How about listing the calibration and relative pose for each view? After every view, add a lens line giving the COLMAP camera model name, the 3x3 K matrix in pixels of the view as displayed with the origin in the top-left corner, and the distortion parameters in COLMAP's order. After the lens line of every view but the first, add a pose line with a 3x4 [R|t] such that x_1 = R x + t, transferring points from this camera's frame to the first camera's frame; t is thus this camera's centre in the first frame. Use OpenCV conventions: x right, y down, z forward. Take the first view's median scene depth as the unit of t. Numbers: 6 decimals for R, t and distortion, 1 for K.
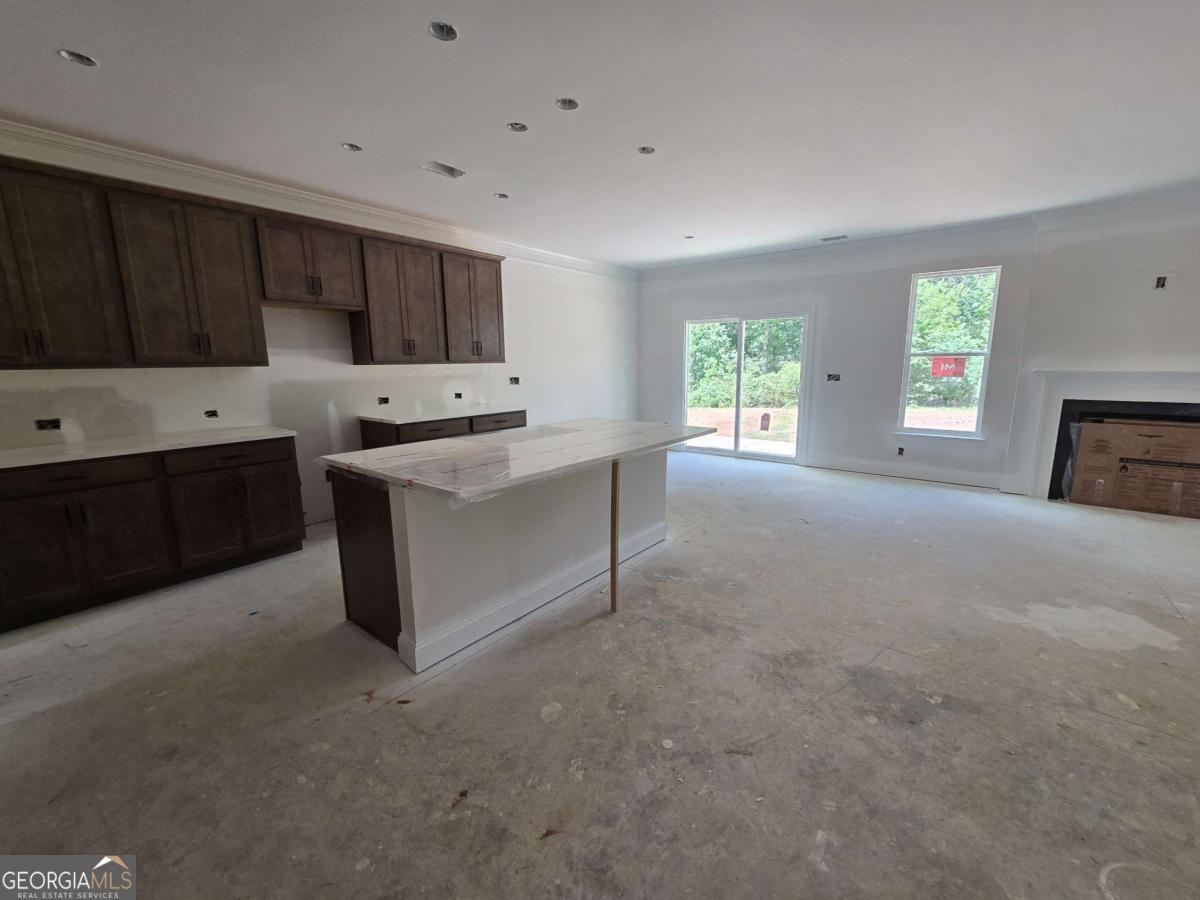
lens RADIAL K [[492.1, 0, 601.5], [0, 492.1, 450.0], [0, 0, 1]] dist [-0.003550, 0.000677]
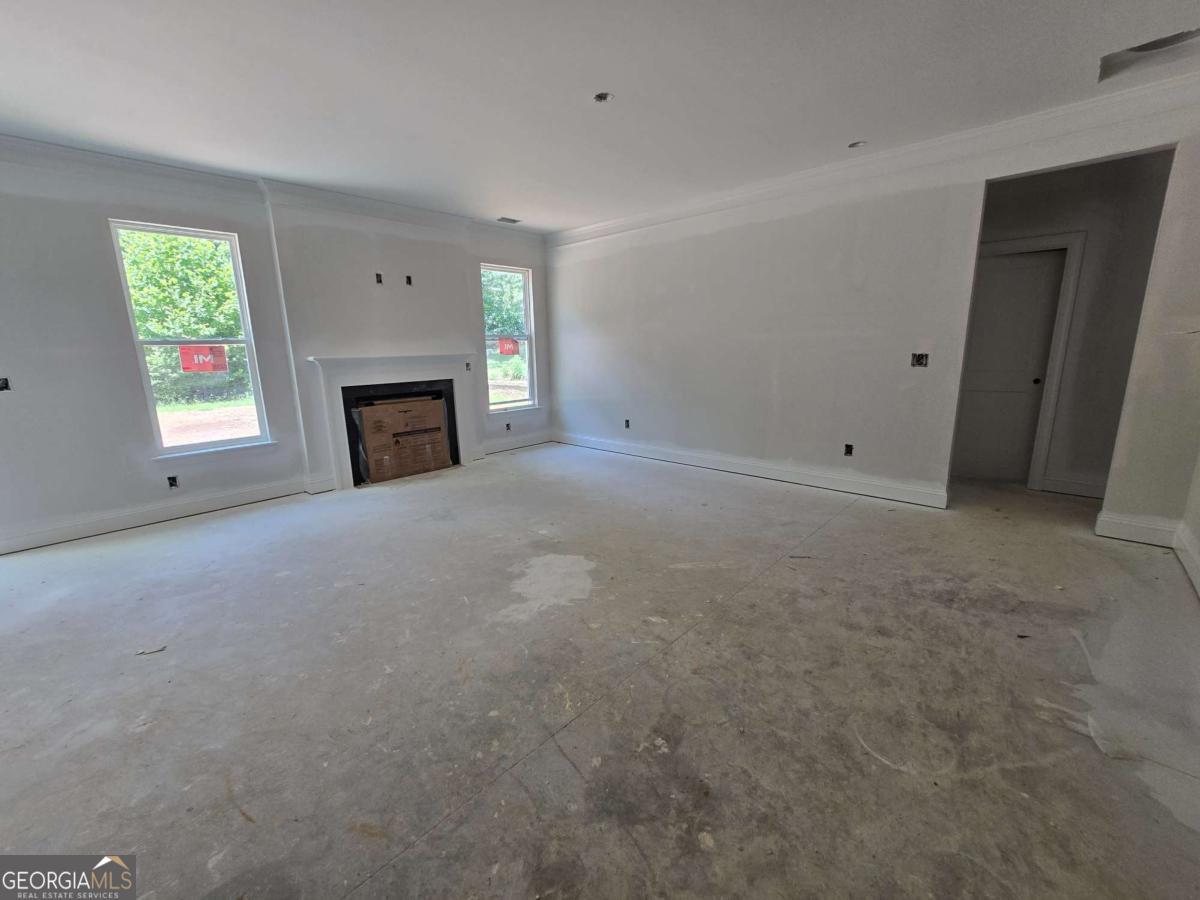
lens RADIAL K [[490.5, 0, 596.8], [0, 490.5, 448.8], [0, 0, 1]] dist [-0.002044, -0.000278]
pose [[0.082290, -0.199844, 0.976366, -0.013353], [0.199220, 0.963214, 0.180362, -0.065120], [-0.976494, 0.179669, 0.119076, 0.440736]]
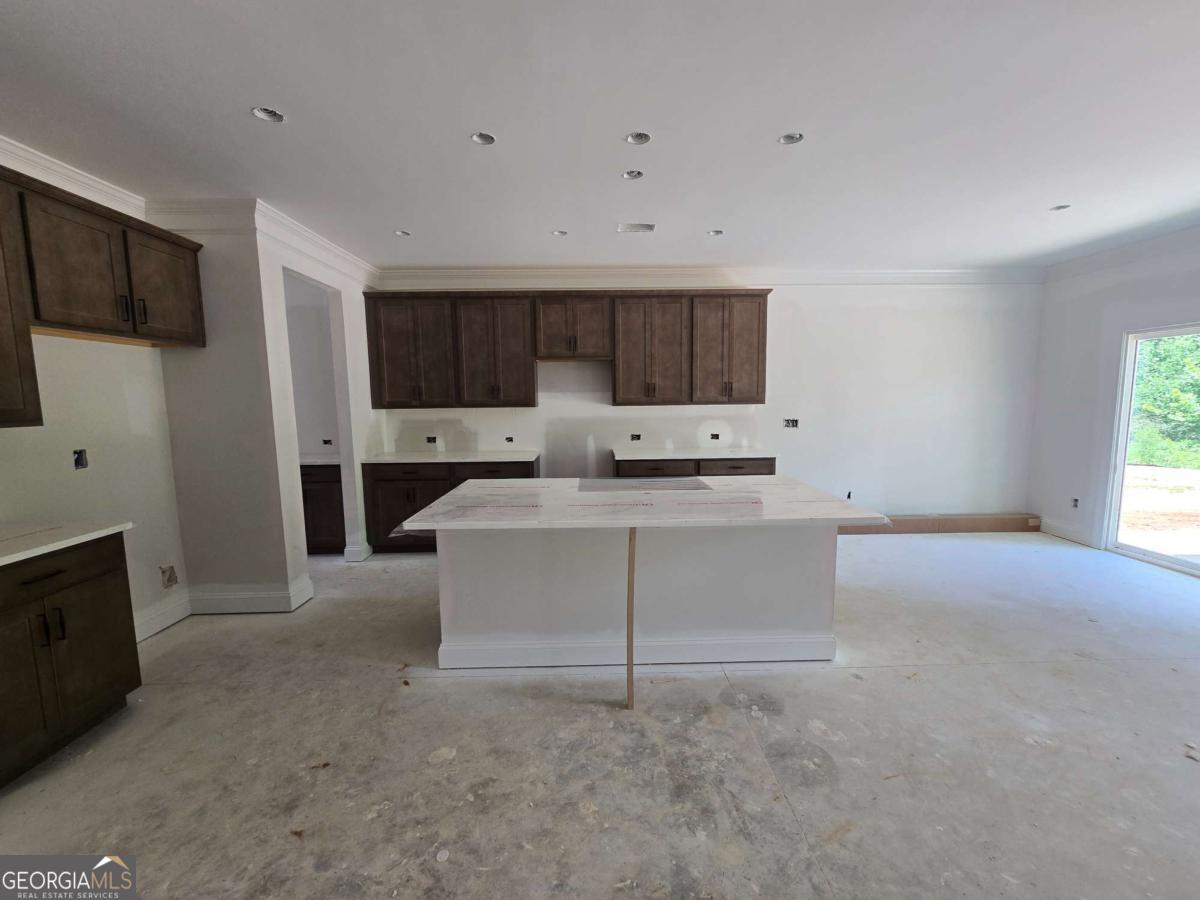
lens RADIAL K [[492.1, 0, 601.5], [0, 492.1, 450.0], [0, 0, 1]] dist [-0.003550, 0.000677]
pose [[0.639326, 0.085781, -0.764136, 0.393468], [-0.132342, 0.991204, 0.000546, -0.067650], [0.757462, 0.100778, 0.645055, 0.245630]]
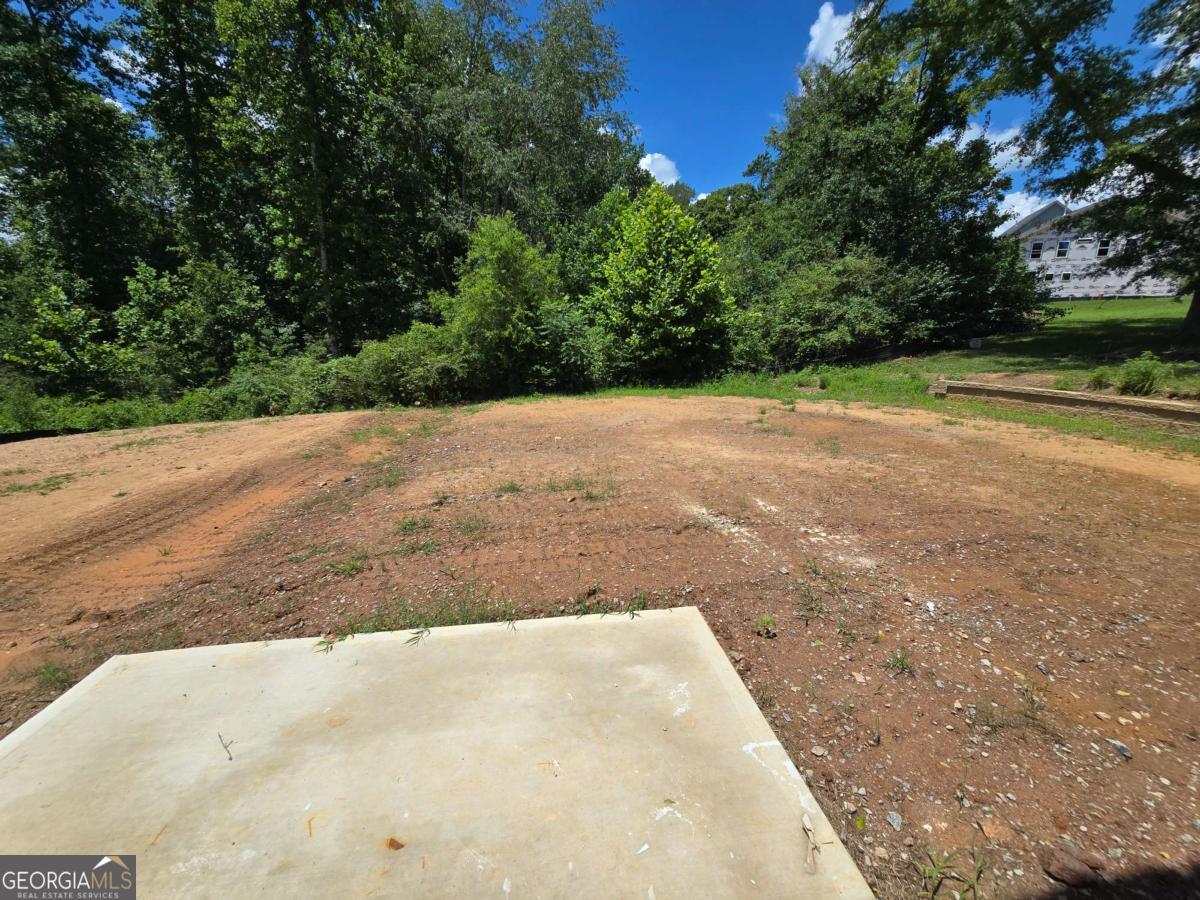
lens RADIAL K [[482.3, 0, 600.0], [0, 482.3, 450.0], [0, 0, 1]] dist [-0.001220, 0.000114]
pose [[0.687663, -0.167848, 0.706362, 0.532235], [0.129754, 0.985658, 0.107897, -0.317505], [-0.714342, 0.017457, 0.699579, 1.607060]]
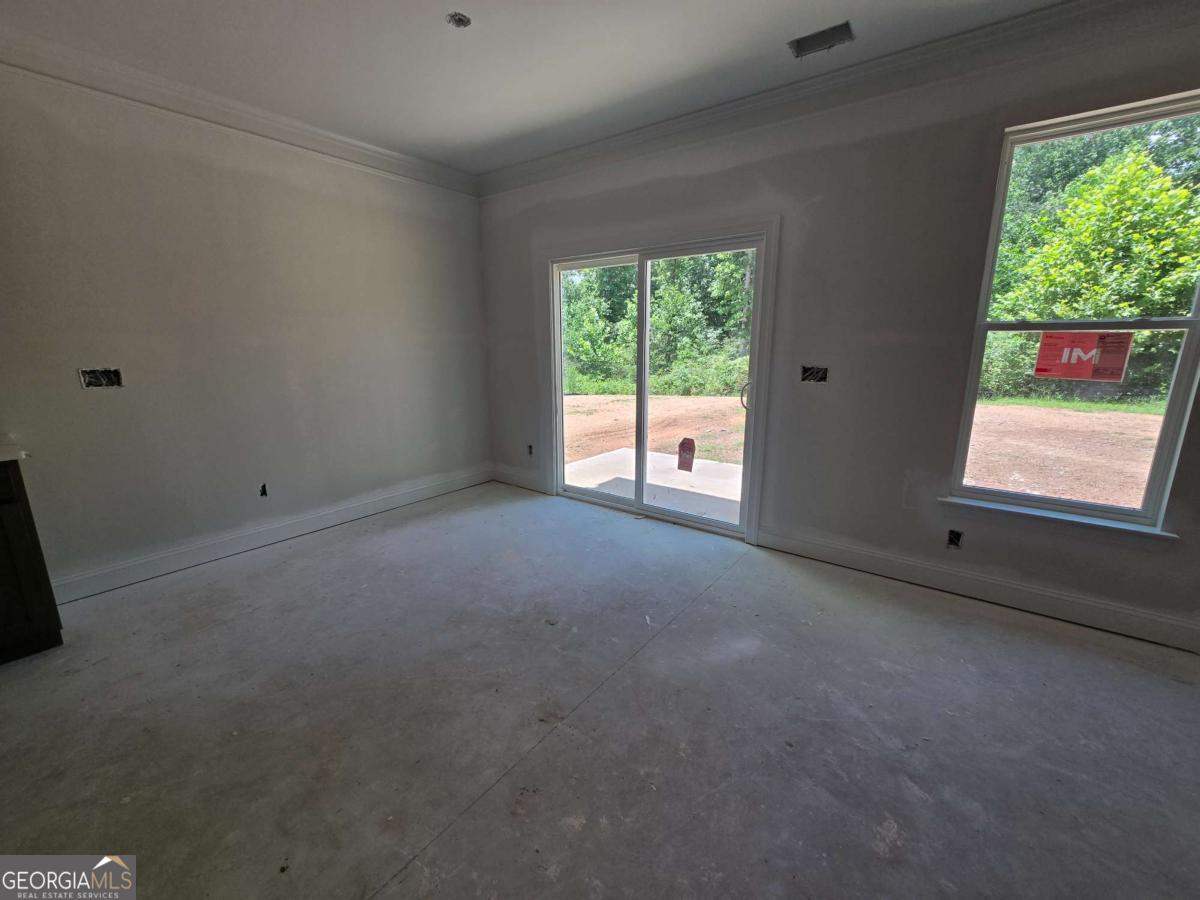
lens RADIAL K [[493.9, 0, 600.9], [0, 493.9, 448.7], [0, 0, 1]] dist [-0.001477, 0.000078]
pose [[0.999657, 0.002541, 0.026084, 0.362207], [-0.003490, 0.999331, 0.036402, -0.131931], [-0.025974, -0.036480, 0.998997, 0.750915]]
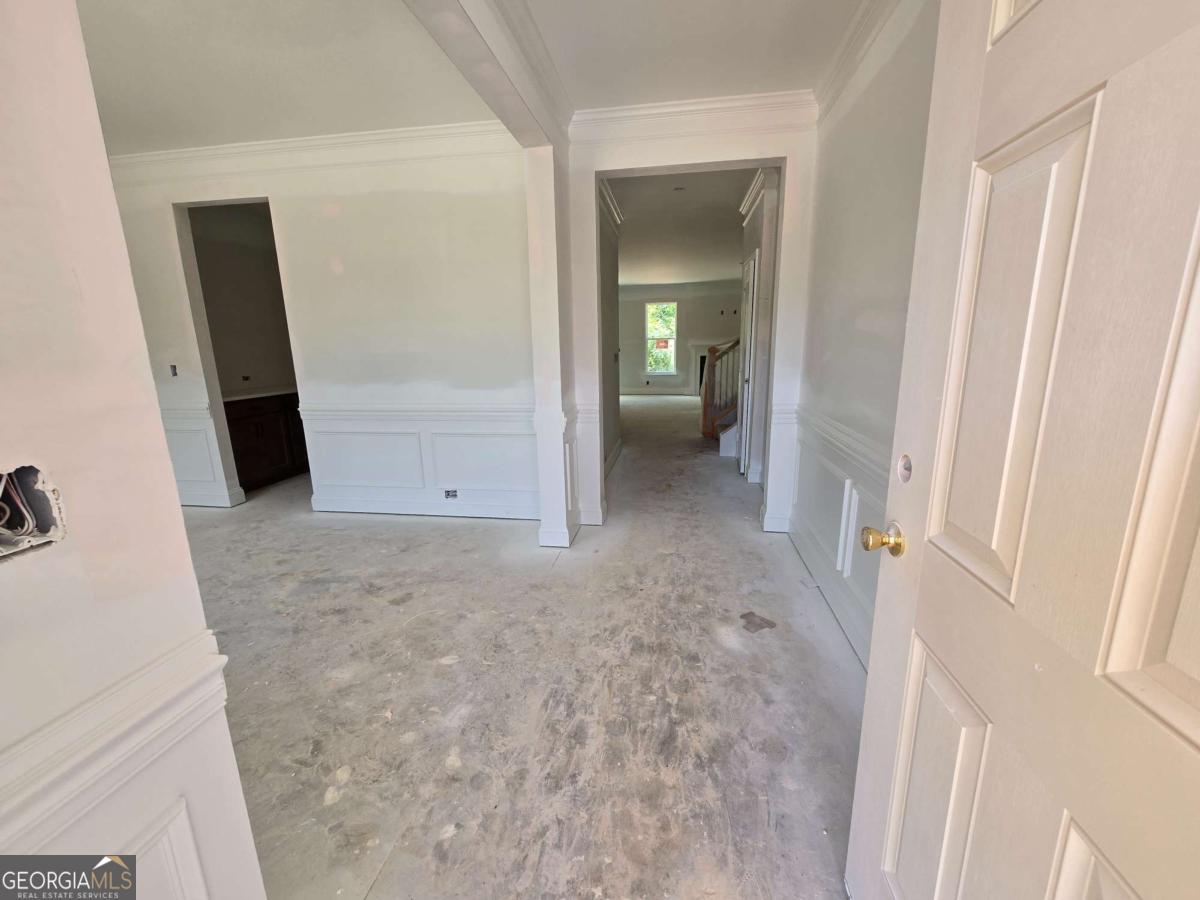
lens RADIAL K [[492.1, 0, 601.5], [0, 492.1, 450.0], [0, 0, 1]] dist [-0.003550, 0.000677]
pose [[0.867956, -0.114035, 0.483372, -0.919086], [0.100609, 0.993475, 0.053720, 0.220866], [-0.486344, 0.002006, 0.873765, -1.131288]]
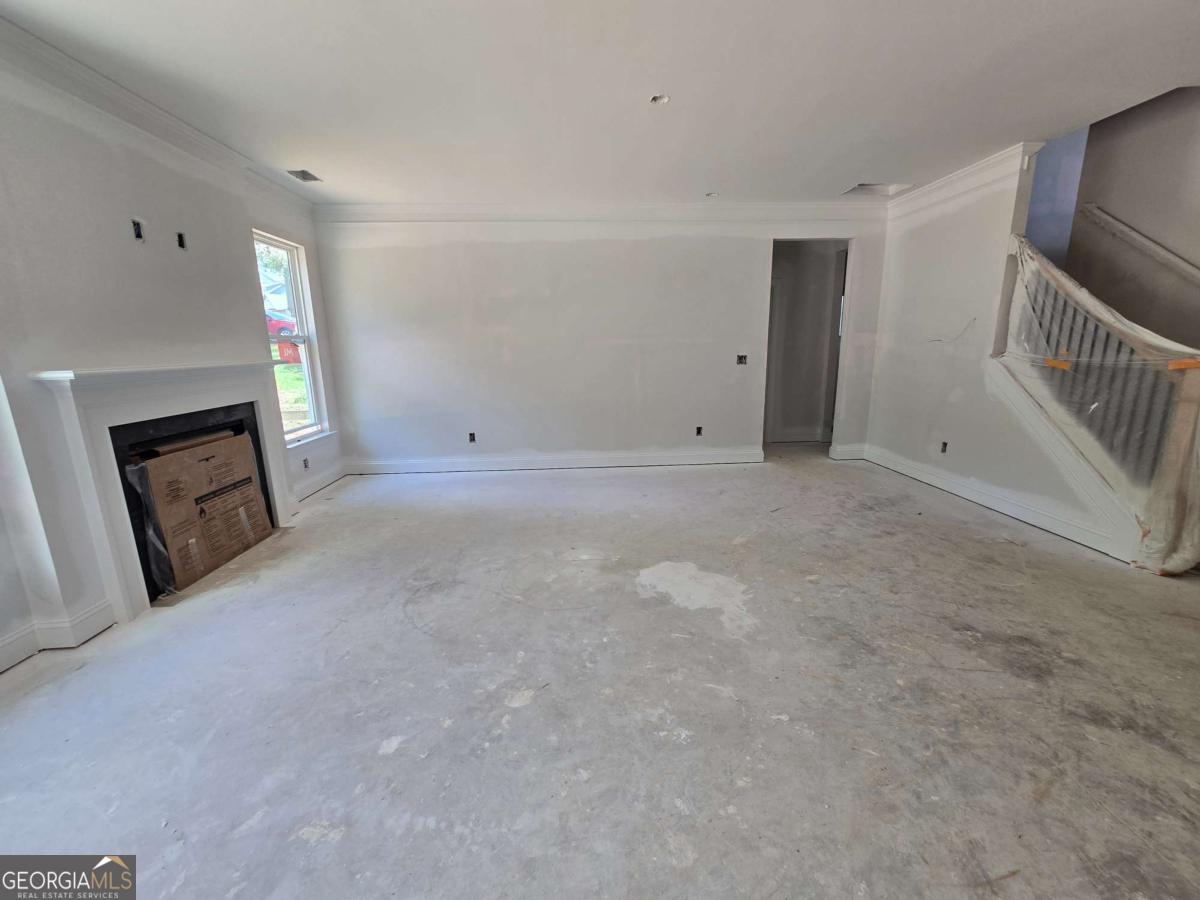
lens RADIAL K [[492.1, 0, 601.5], [0, 492.1, 450.0], [0, 0, 1]] dist [-0.003550, 0.000677]
pose [[-0.662541, -0.137314, 0.736332, 0.226535], [0.157249, 0.935646, 0.315973, -0.181279], [-0.732334, 0.325132, -0.598311, 1.037593]]
